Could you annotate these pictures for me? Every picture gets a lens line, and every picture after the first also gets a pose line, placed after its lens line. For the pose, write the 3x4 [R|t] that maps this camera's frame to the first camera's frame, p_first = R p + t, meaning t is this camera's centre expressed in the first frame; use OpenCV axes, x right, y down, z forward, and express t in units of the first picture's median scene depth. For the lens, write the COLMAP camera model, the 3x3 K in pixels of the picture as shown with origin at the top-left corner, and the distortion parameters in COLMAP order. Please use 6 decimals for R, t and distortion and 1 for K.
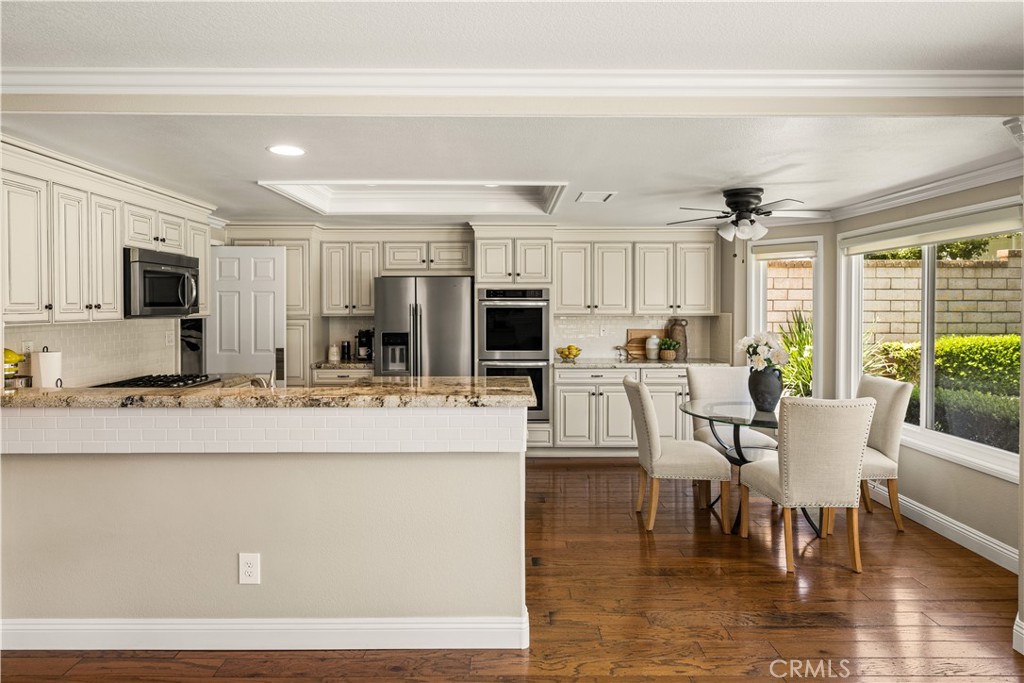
lens RADIAL K [[617.2, 0, 510.4], [0, 617.2, 315.5], [0, 0, 1]] dist [-0.000071, 0.000289]
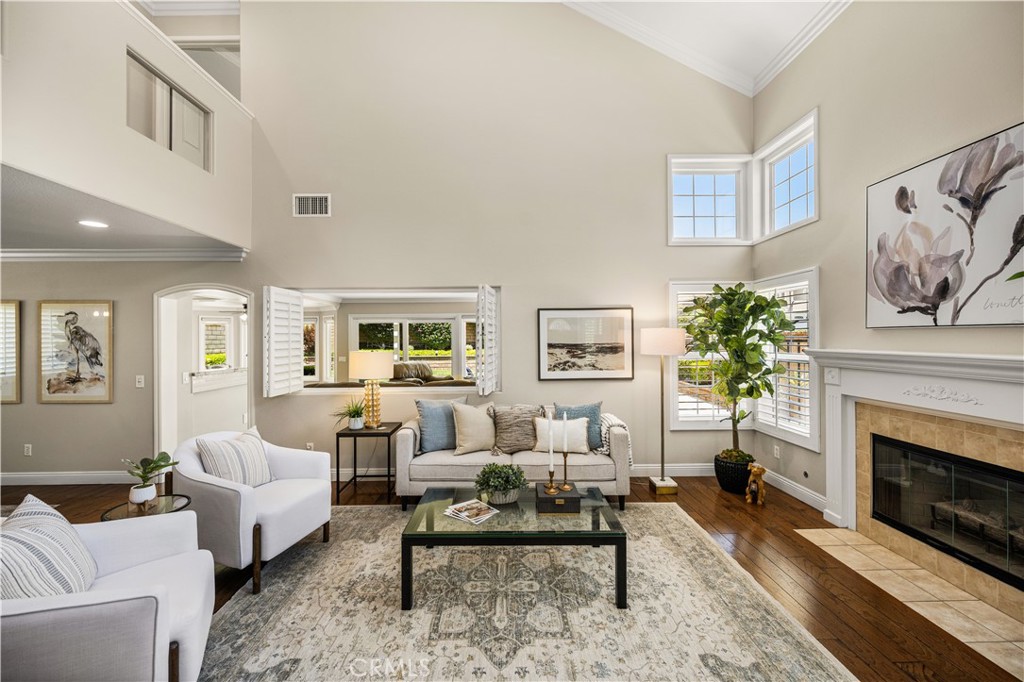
lens RADIAL K [[412.5, 0, 507.7], [0, 412.5, 335.9], [0, 0, 1]] dist [-0.001164, 0.000559]
pose [[0.001277, 0.008631, 0.999962, -1.210669], [0.024281, 0.999668, -0.008660, 0.003728], [-0.999704, 0.024291, 0.001067, -0.207116]]
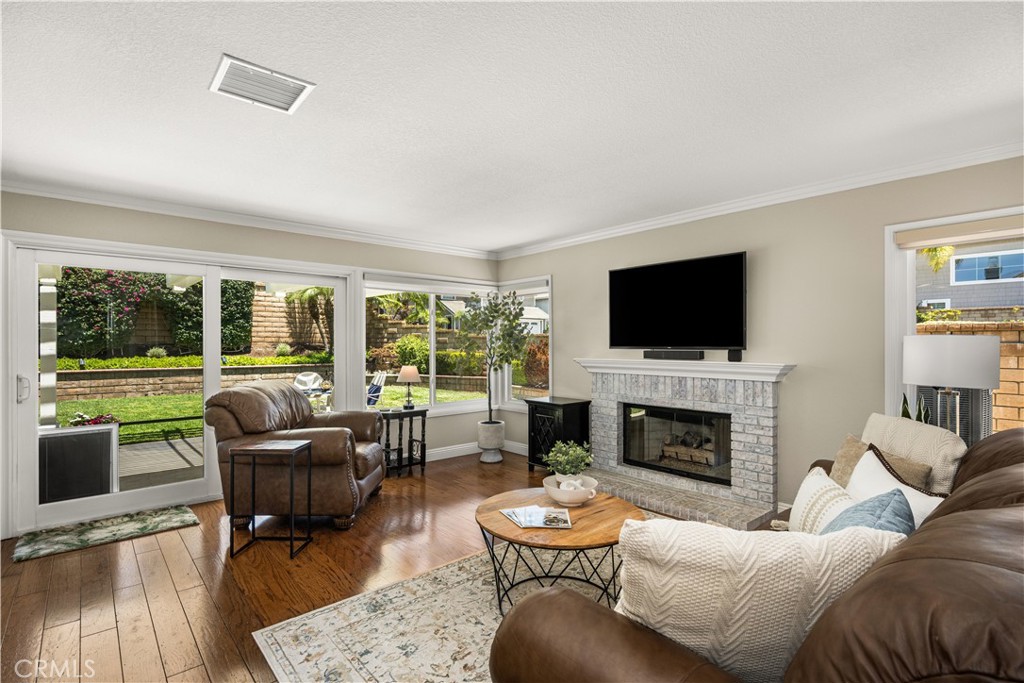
lens RADIAL K [[487.9, 0, 516.0], [0, 487.9, 344.3], [0, 0, 1]] dist [0.003226, -0.000657]
pose [[-0.652476, 0.000570, 0.757809, -0.420369], [0.013068, 0.999860, 0.010499, 0.023281], [-0.757696, 0.016753, -0.652392, 0.322180]]
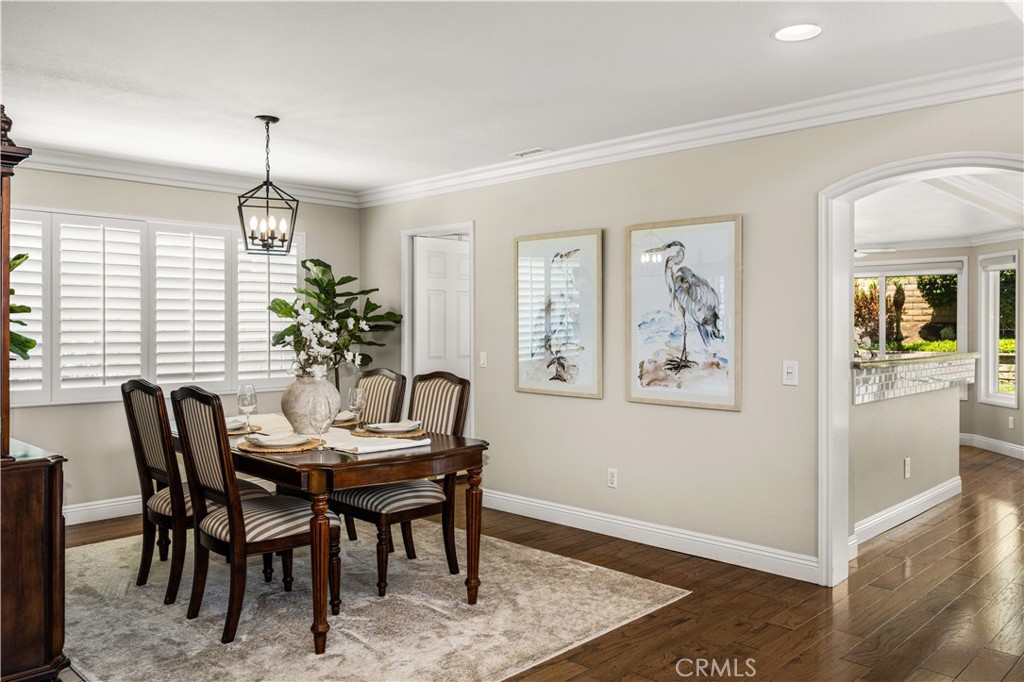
lens RADIAL K [[783.8, 0, 514.8], [0, 783.8, 331.1], [0, 0, 1]] dist [0.005542, -0.000036]
pose [[0.711822, -0.004722, 0.702344, -1.139895], [0.012458, 0.999905, -0.005904, 0.026297], [-0.702249, 0.012952, 0.711814, 0.120481]]
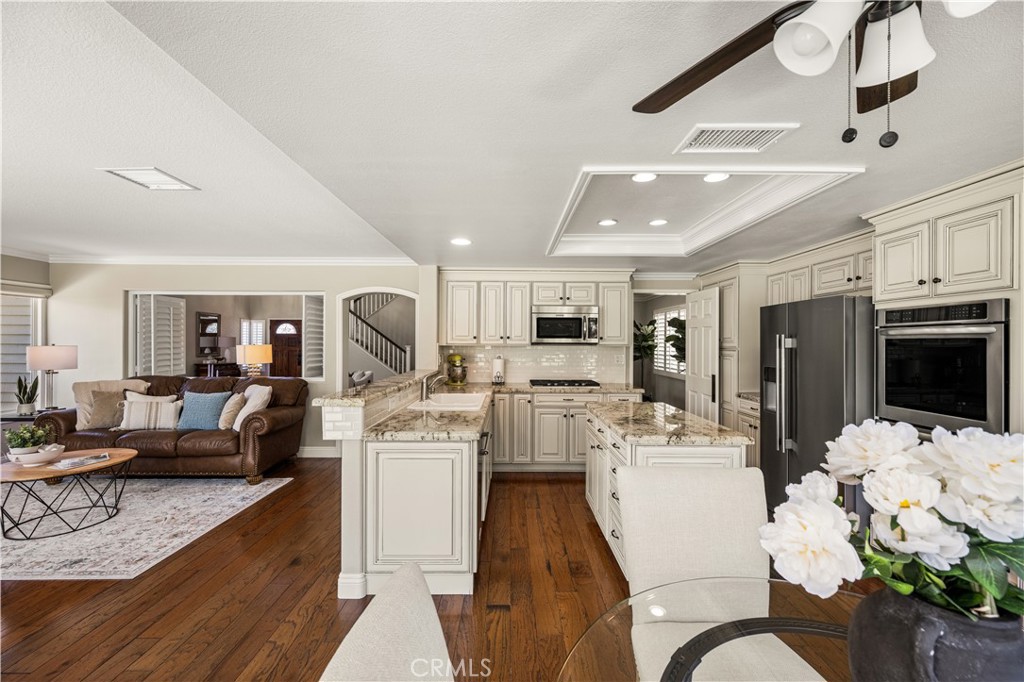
lens RADIAL K [[410.5, 0, 512.4], [0, 410.5, 341.6], [0, 0, 1]] dist [-0.000112, 0.000287]
pose [[-0.006373, -0.000613, -0.999980, 0.391865], [-0.022678, 0.999743, -0.000468, -0.000719], [0.999723, 0.022674, -0.006385, 0.609927]]
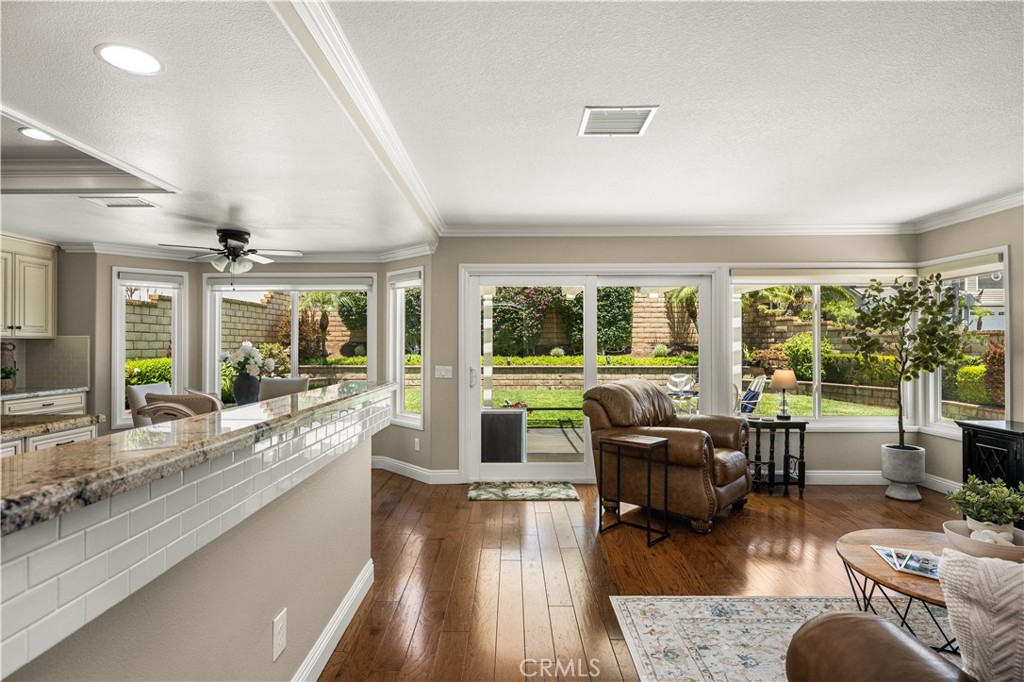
lens RADIAL K [[536.9, 0, 501.1], [0, 536.9, 341.4], [0, 0, 1]] dist [-0.012103, 0.000304]
pose [[0.033342, 0.007090, 0.999419, -0.480957], [0.016154, 0.999840, -0.007632, 0.023139], [-0.999313, 0.016399, 0.033222, 0.310996]]
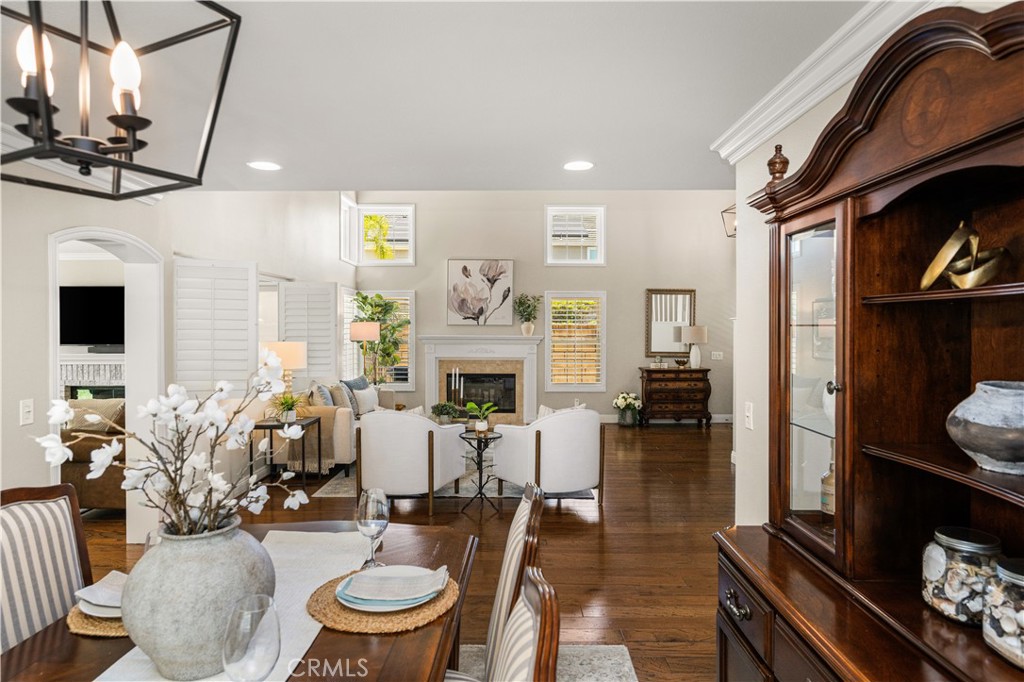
lens RADIAL K [[617.4, 0, 506.5], [0, 617.4, 328.5], [0, 0, 1]] dist [-0.005171, -0.001214]
pose [[-0.999566, 0.001131, 0.029451, -0.911067], [0.001607, 0.999868, 0.016138, -0.016315], [-0.029428, 0.016178, -0.999436, 0.970461]]
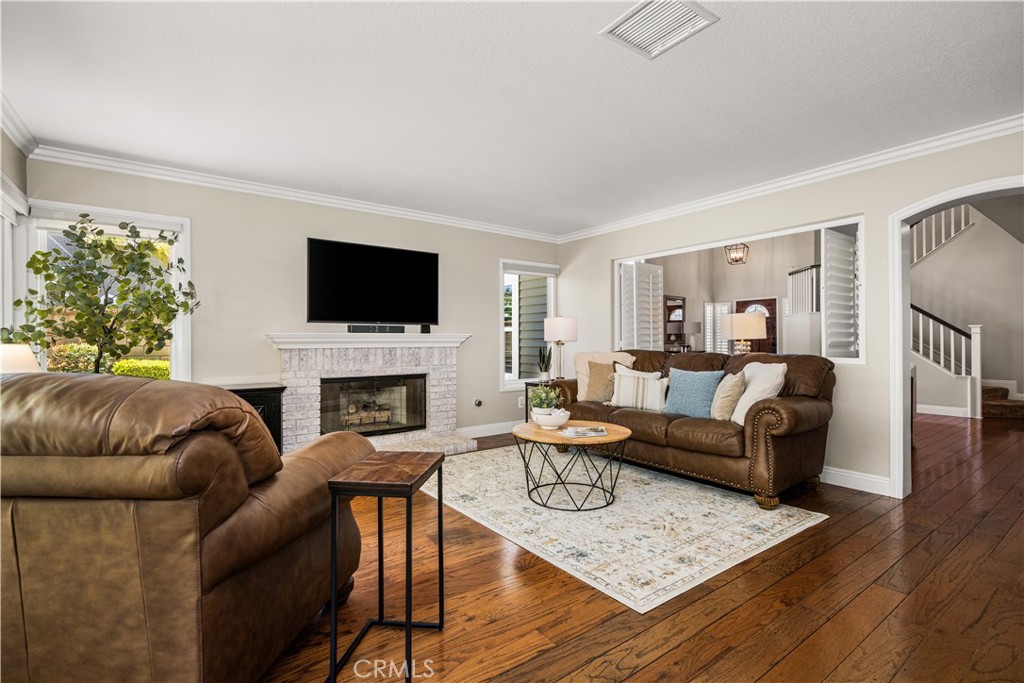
lens RADIAL K [[469.7, 0, 510.7], [0, 469.7, 338.3], [0, 0, 1]] dist [0.000622, 0.000104]
pose [[-0.816111, -0.001242, -0.577894, 0.241139], [-0.008336, 0.999919, 0.009623, 0.055417], [0.577836, 0.012671, -0.816055, 0.440245]]
